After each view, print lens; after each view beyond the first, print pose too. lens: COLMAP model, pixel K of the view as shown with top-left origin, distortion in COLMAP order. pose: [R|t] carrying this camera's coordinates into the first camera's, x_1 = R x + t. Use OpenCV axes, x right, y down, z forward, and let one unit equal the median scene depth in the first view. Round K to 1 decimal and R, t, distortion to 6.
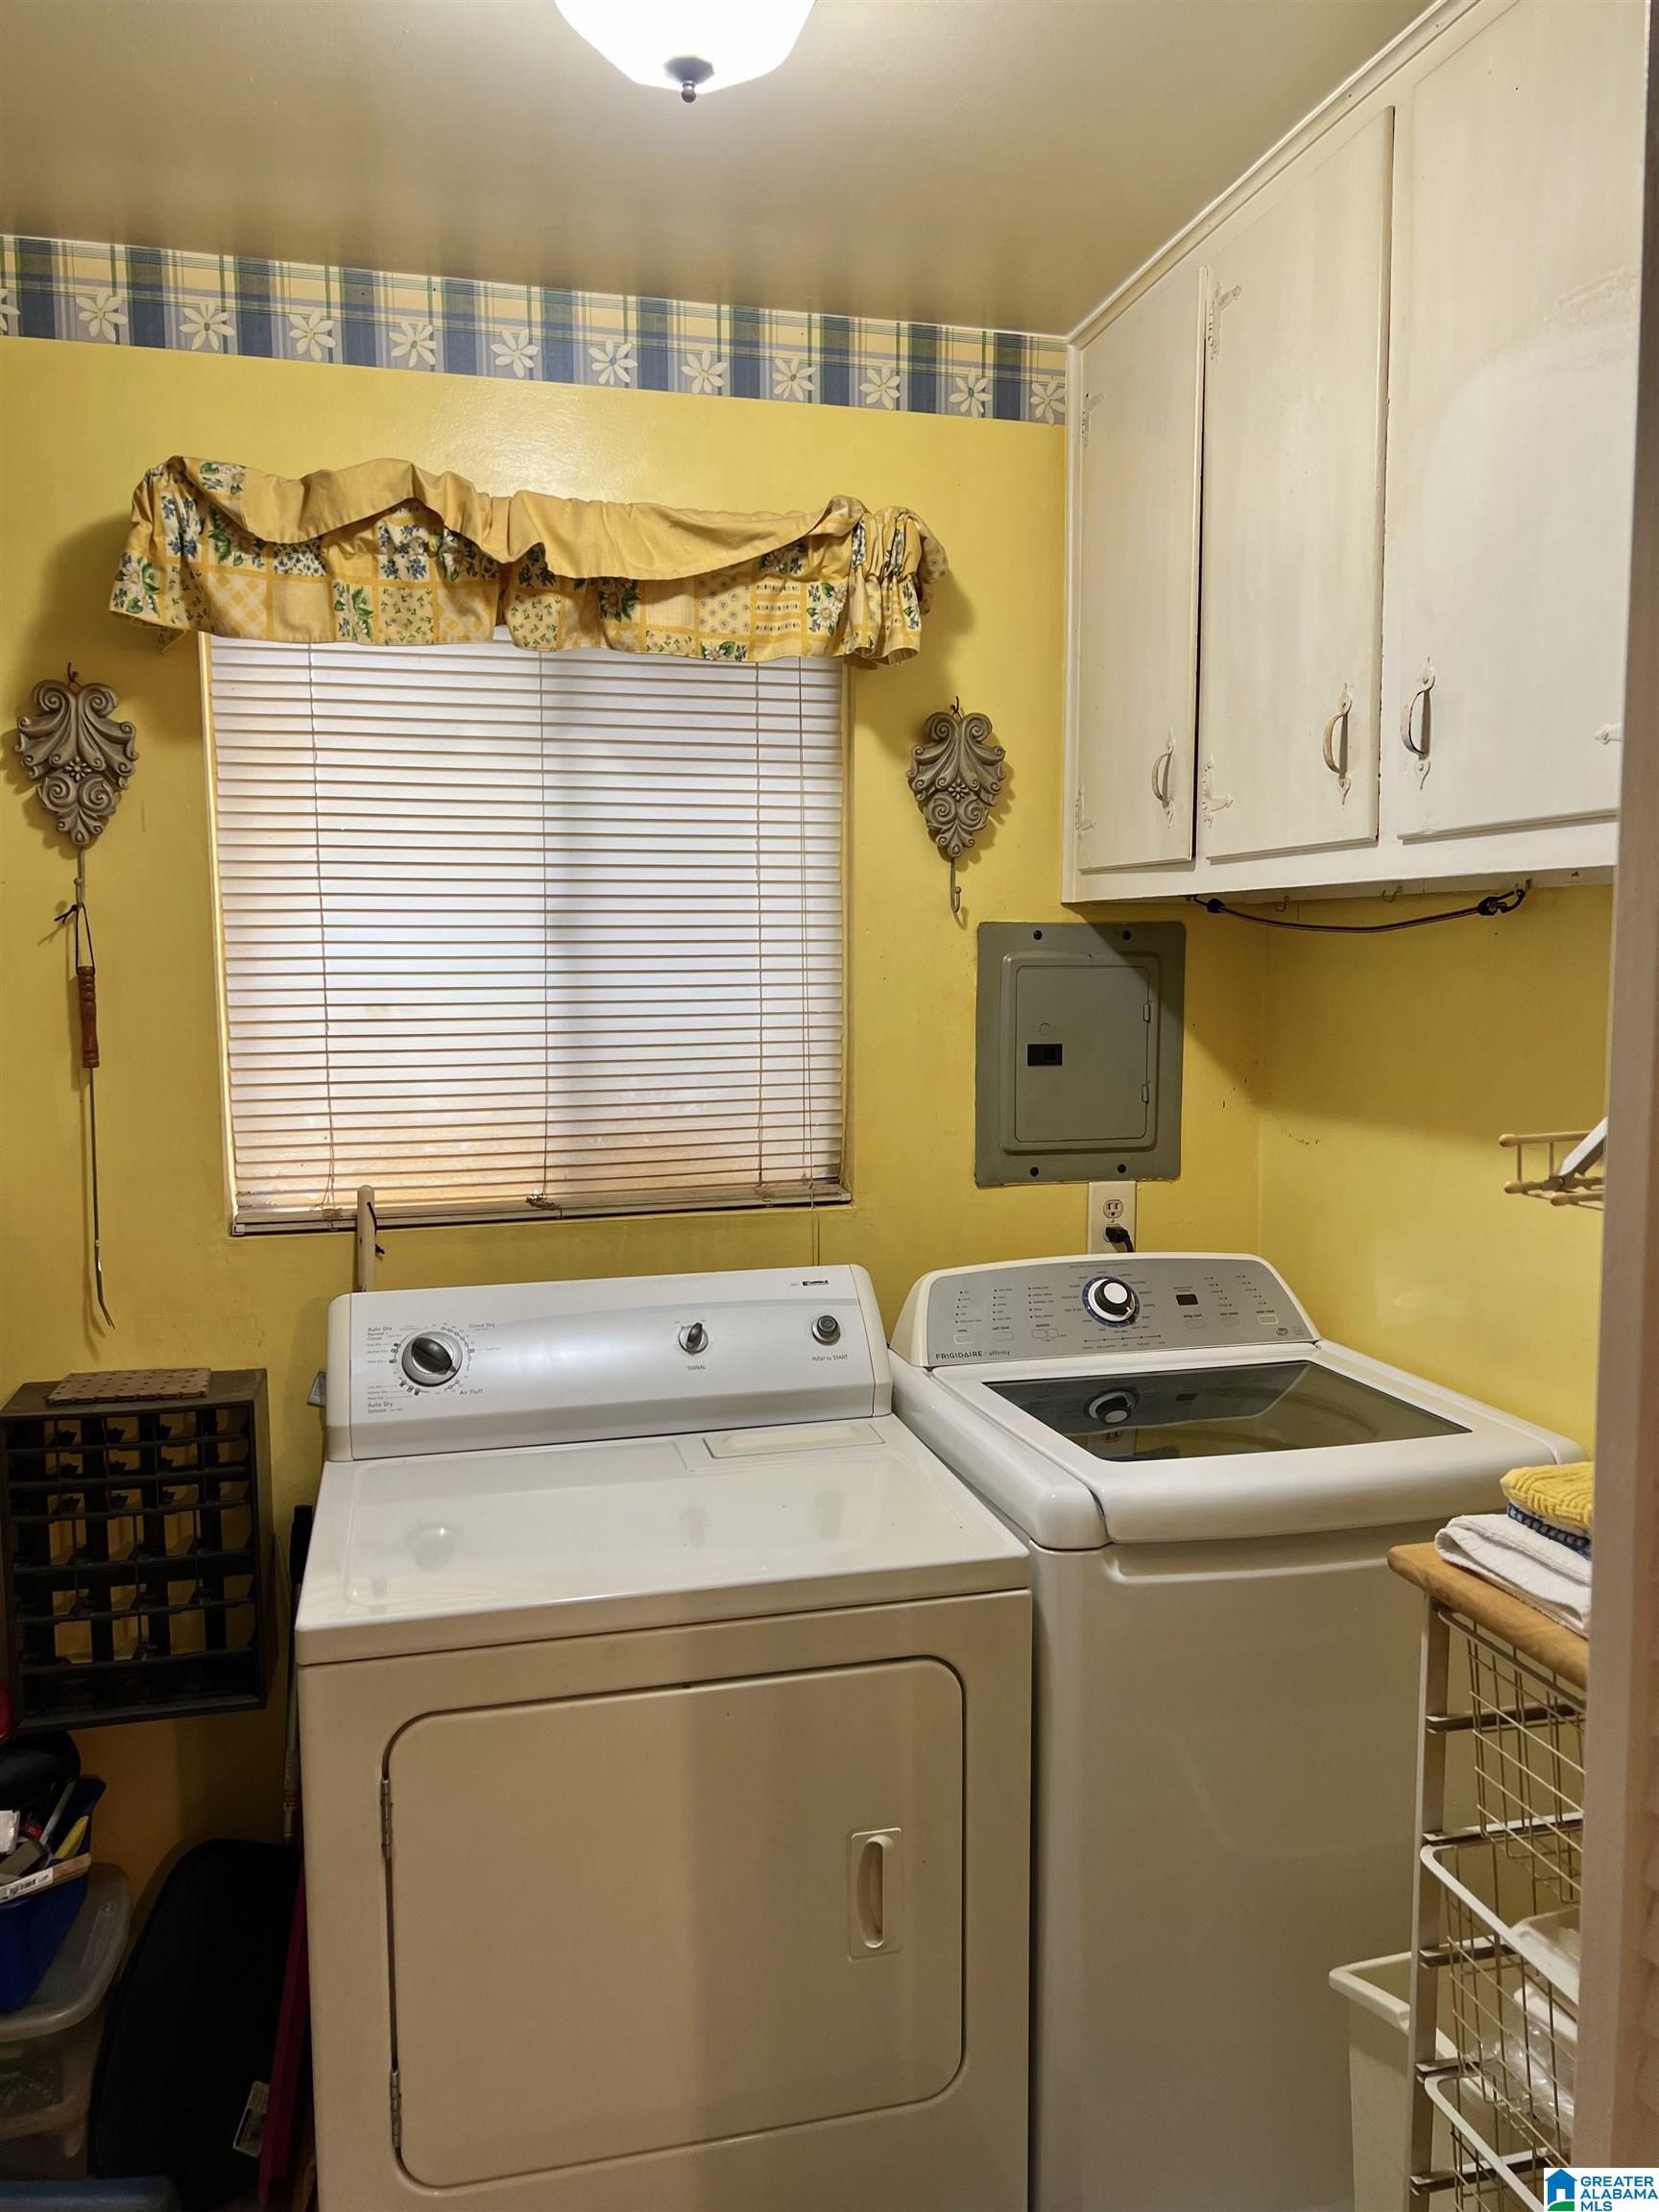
lens RADIAL K [[1666.5, 0, 844.9], [0, 1666.5, 1118.9], [0, 0, 1]] dist [0.045698, -0.053831]
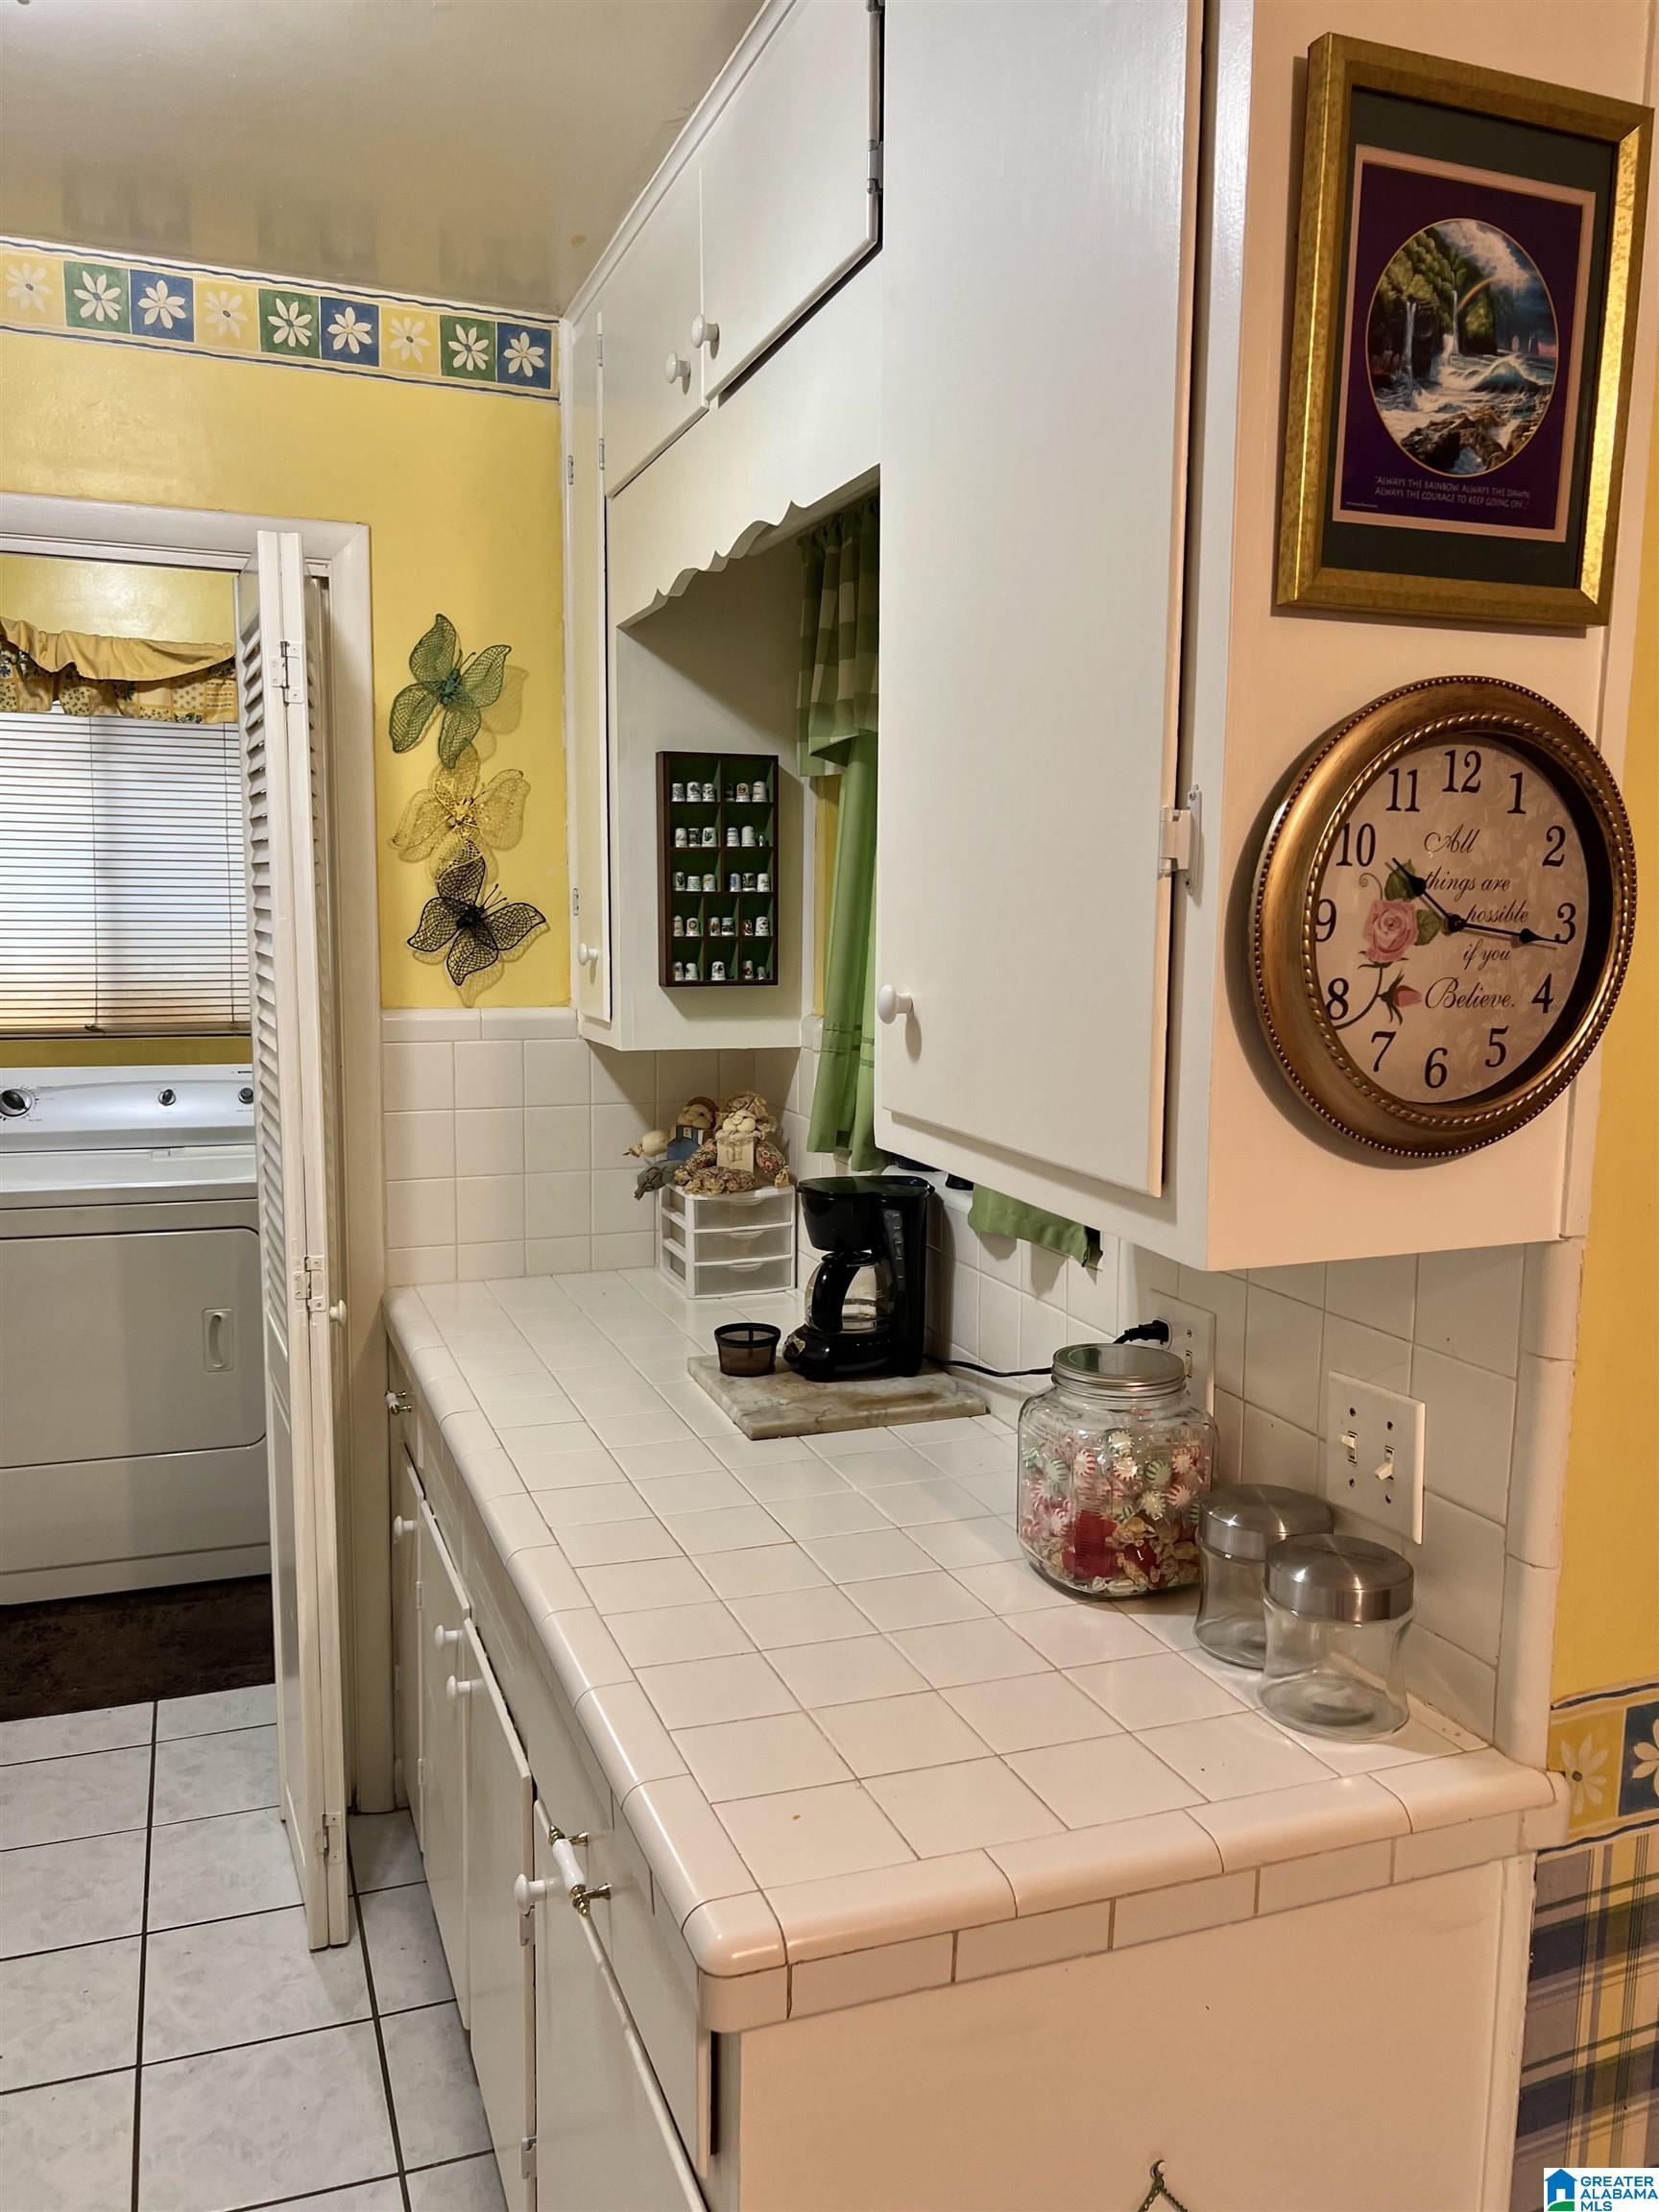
lens RADIAL K [[1666.5, 0, 807.0], [0, 1666.5, 1101.5], [0, 0, 1]] dist [0.045698, -0.053831]
pose [[0.994401, 0.008421, 0.105334, 0.413354], [-0.010981, 0.999658, 0.023744, 0.085408], [-0.105098, -0.024768, 0.994153, -0.900547]]
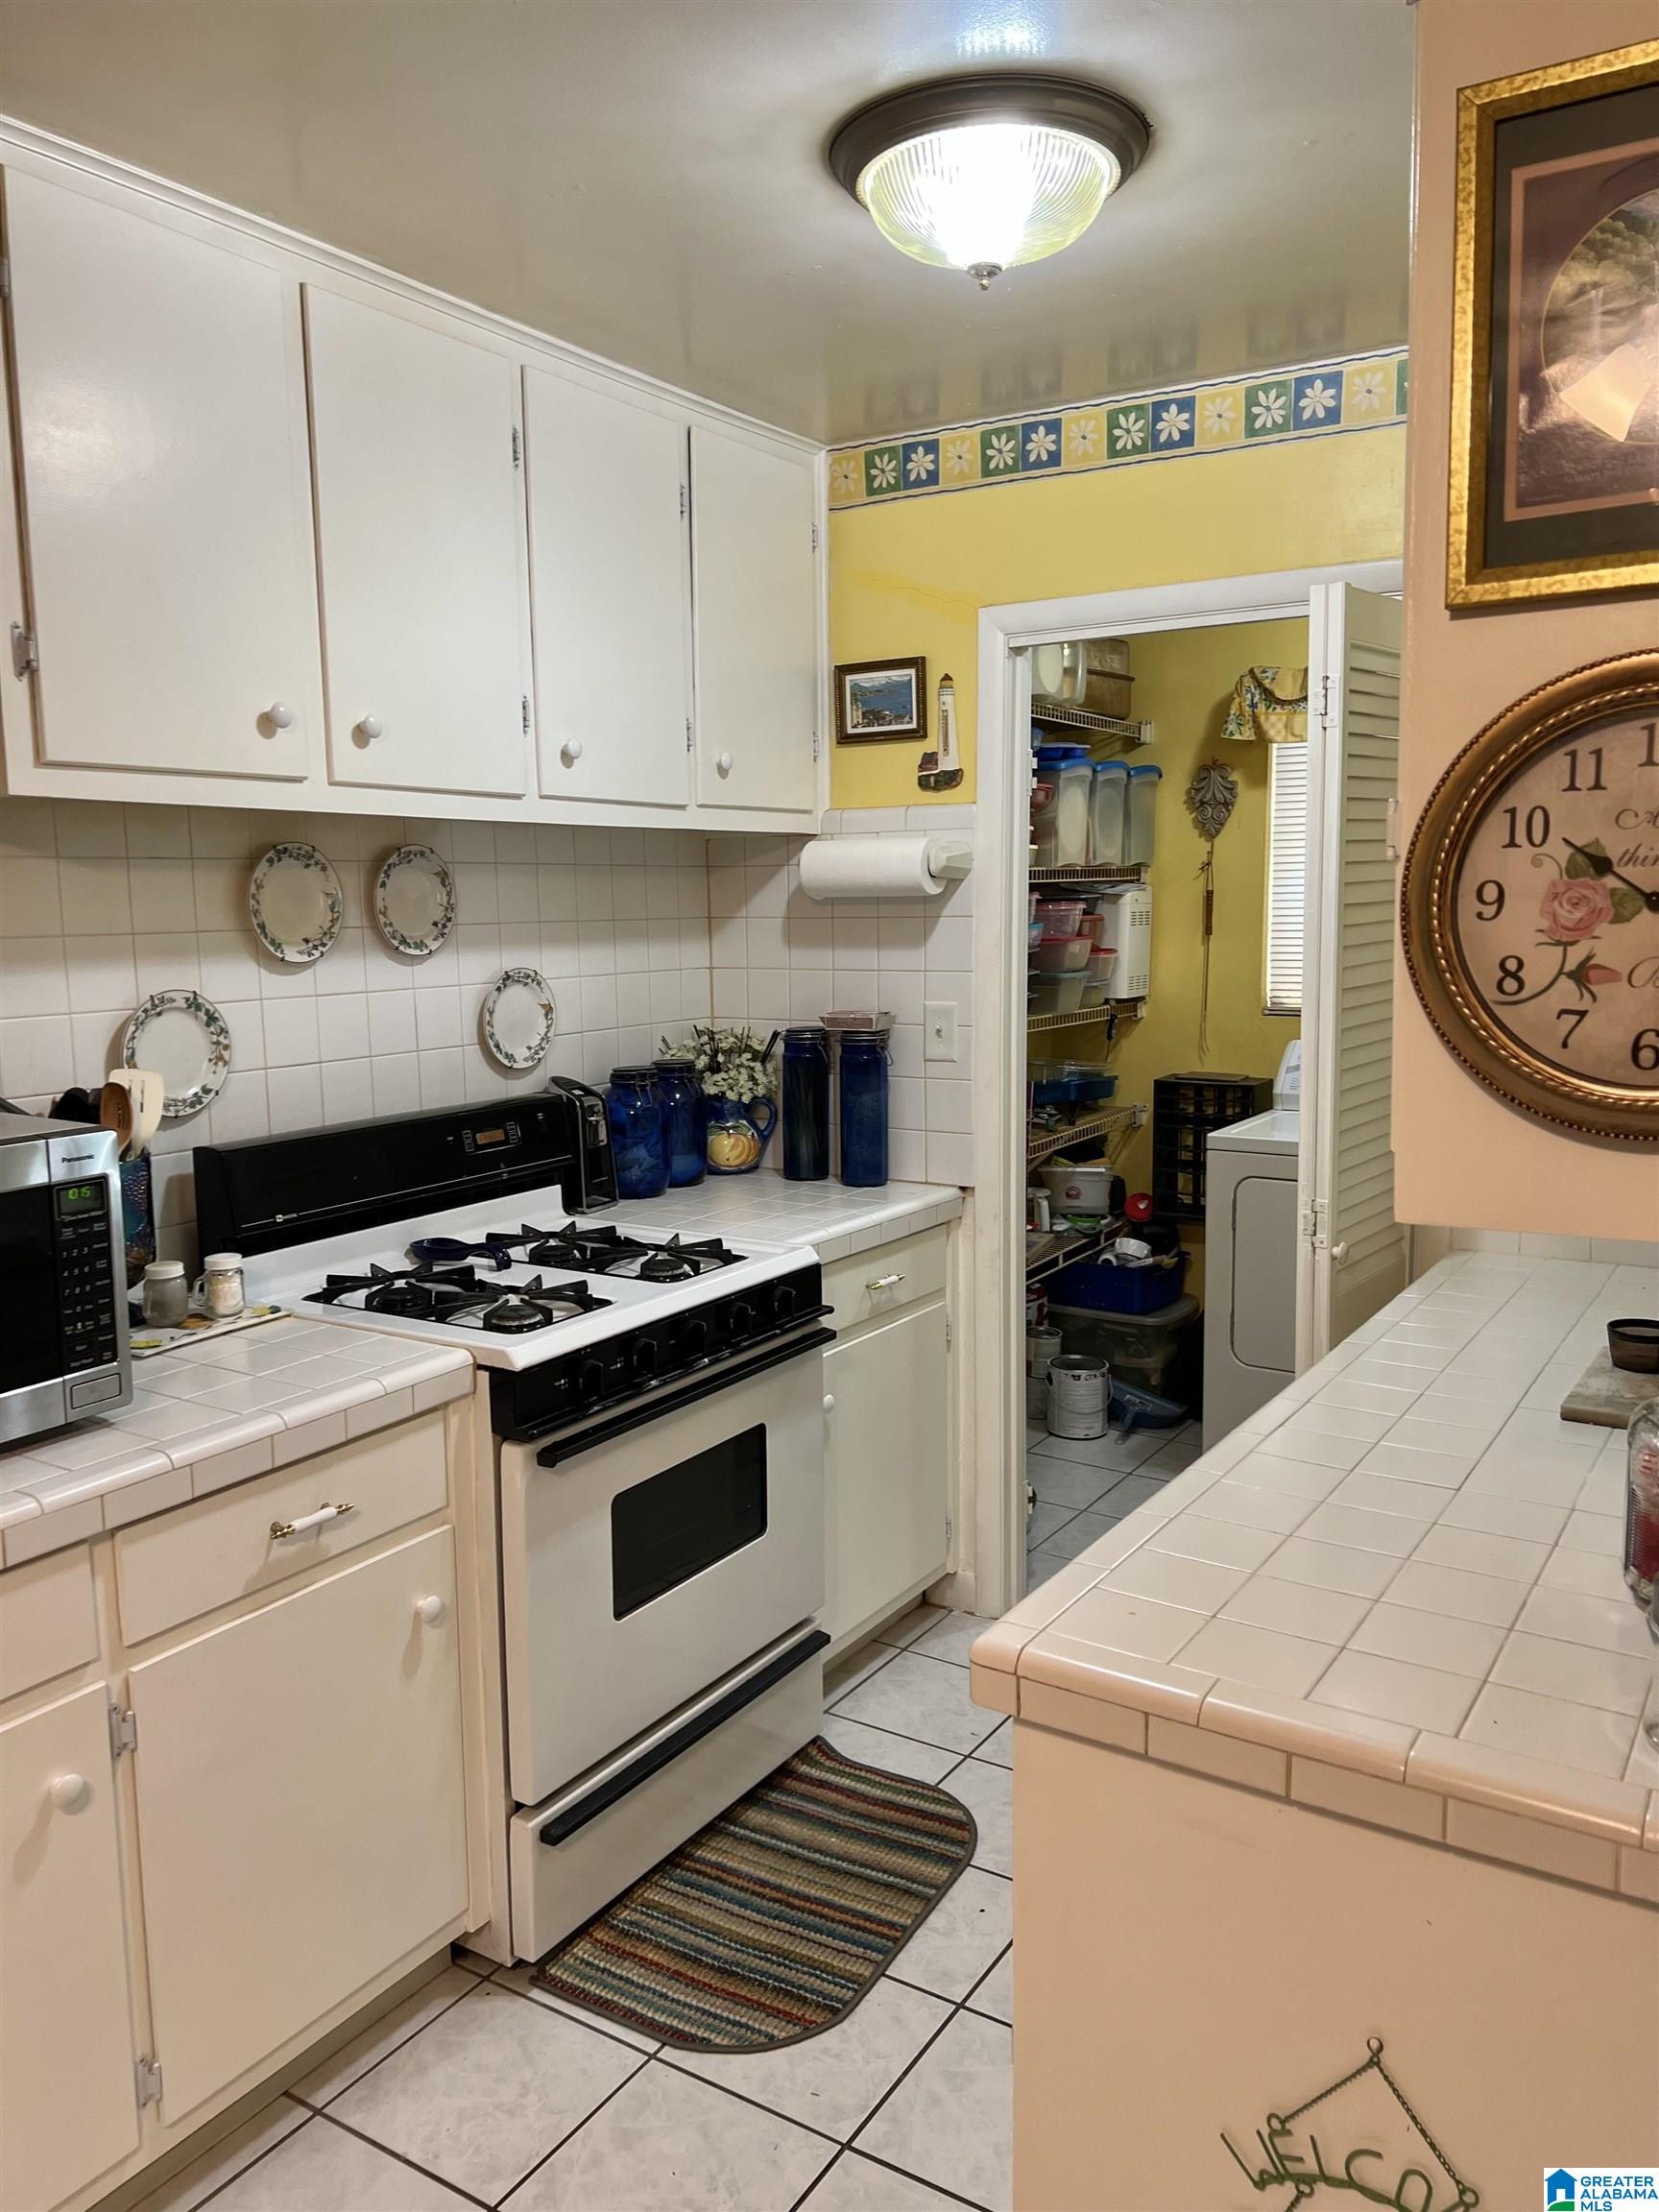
lens RADIAL K [[1666.5, 0, 827.3], [0, 1666.5, 1097.4], [0, 0, 1]] dist [0.045698, -0.053831]
pose [[0.684577, 0.090119, -0.723348, 0.857896], [-0.066452, 0.995912, 0.061186, 0.084888], [0.725905, 0.006181, 0.687767, -0.931818]]
